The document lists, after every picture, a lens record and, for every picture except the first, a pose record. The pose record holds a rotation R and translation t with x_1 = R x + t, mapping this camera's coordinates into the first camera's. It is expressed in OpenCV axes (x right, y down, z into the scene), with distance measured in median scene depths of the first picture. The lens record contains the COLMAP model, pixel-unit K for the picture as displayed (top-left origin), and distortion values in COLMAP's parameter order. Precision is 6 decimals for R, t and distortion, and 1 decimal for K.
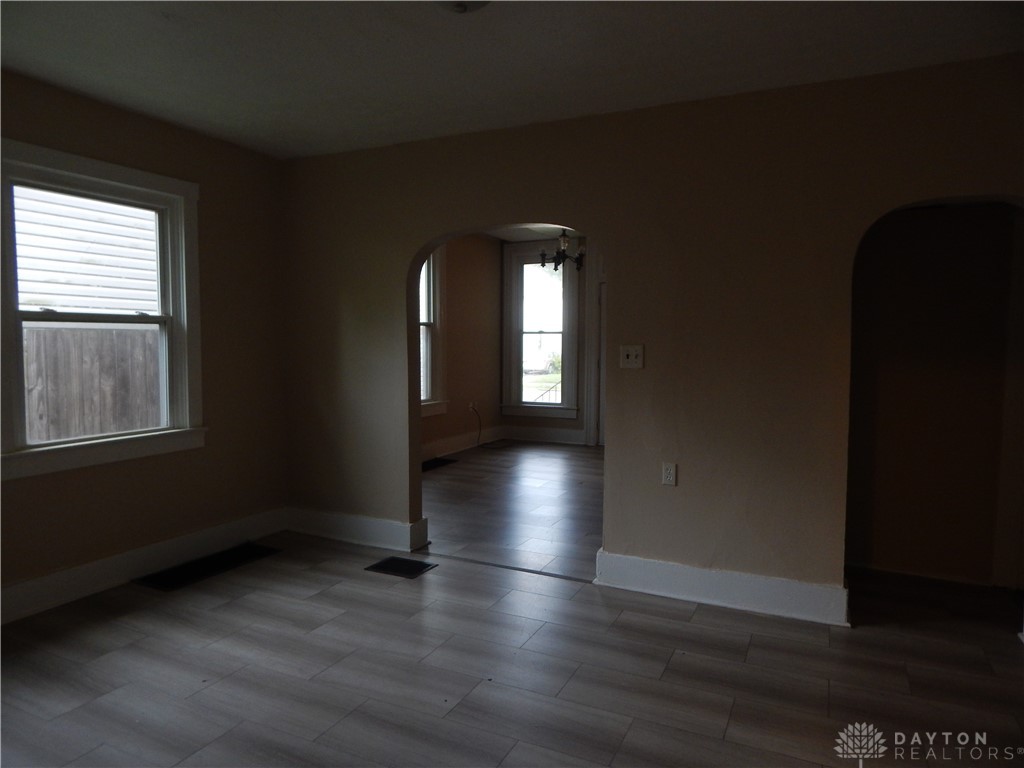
lens RADIAL K [[679.6, 0, 507.0], [0, 679.6, 377.2], [0, 0, 1]] dist [0.010636, -0.000911]
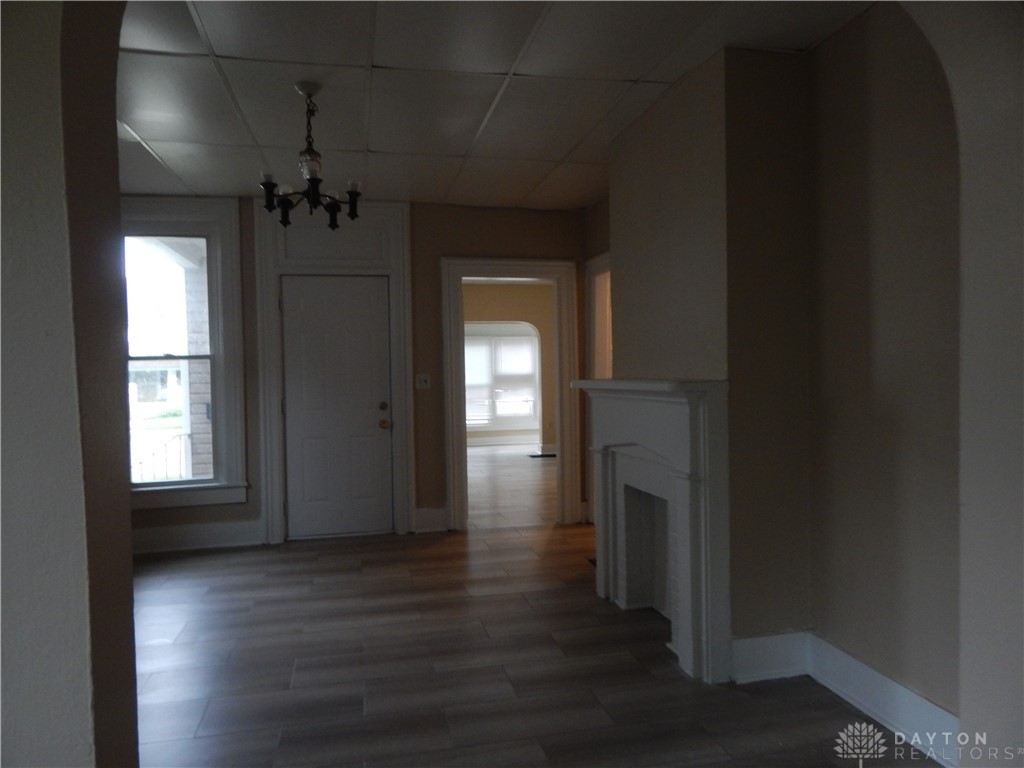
lens RADIAL K [[679.6, 0, 518.5], [0, 679.6, 379.9], [0, 0, 1]] dist [0.010636, -0.000911]
pose [[0.777842, -0.033470, 0.627569, -0.113301], [0.059128, 0.998049, -0.020057, -0.026187], [-0.625673, 0.052708, 0.778303, 0.538009]]
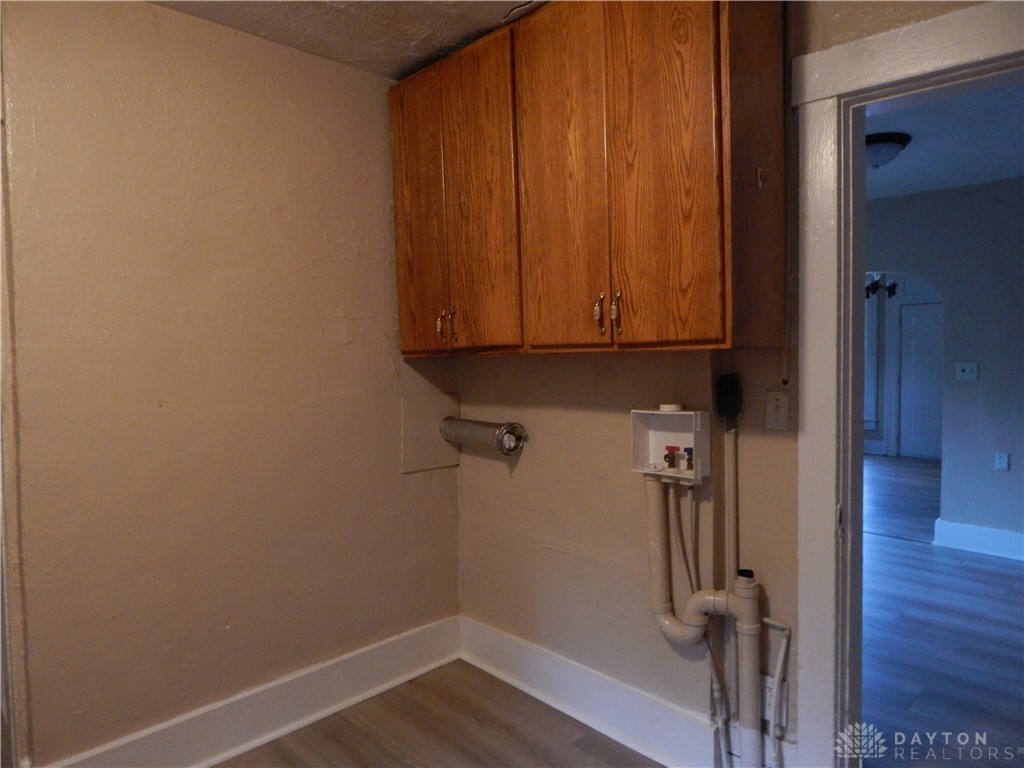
lens RADIAL K [[679.6, 0, 518.8], [0, 679.6, 379.9], [0, 0, 1]] dist [0.010636, -0.000911]
pose [[0.946542, 0.000729, -0.322581, -0.119972], [-0.008220, 0.999727, -0.021861, 0.012948], [0.322477, 0.023344, 0.946289, -0.298844]]
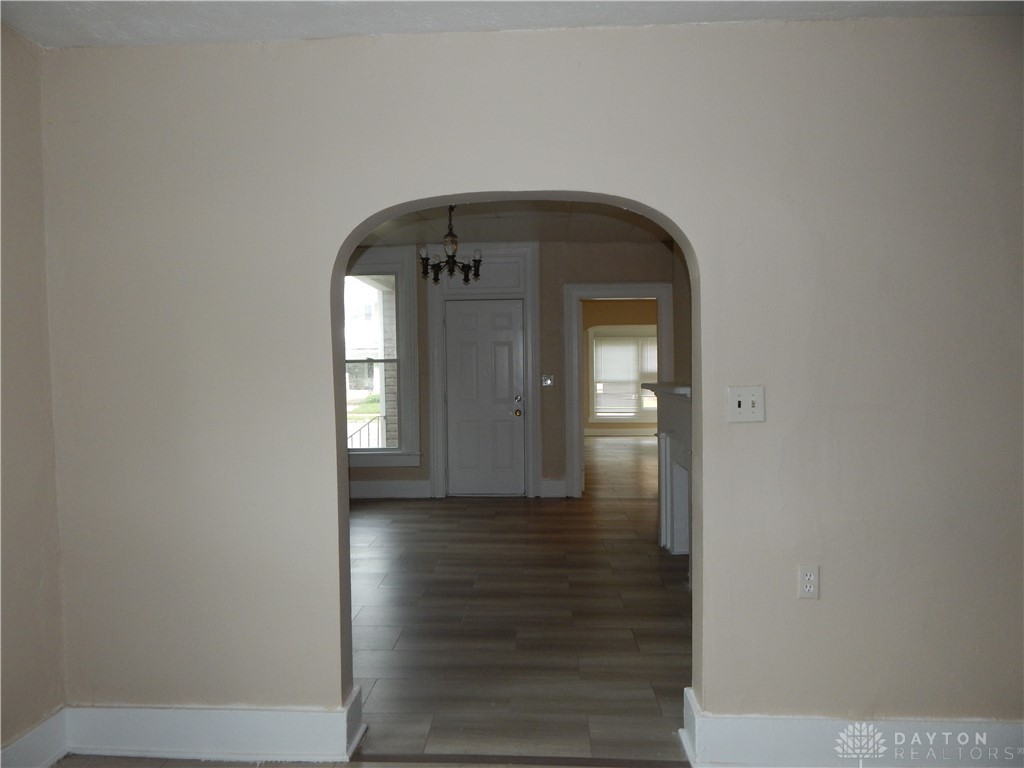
lens RADIAL K [[679.6, 0, 510.6], [0, 679.6, 385.4], [0, 0, 1]] dist [0.010636, -0.000911]
pose [[0.920753, -0.031271, 0.388890, -0.156056], [0.039768, 0.999113, -0.013818, -0.027855], [-0.388113, 0.028188, 0.921181, 0.281439]]
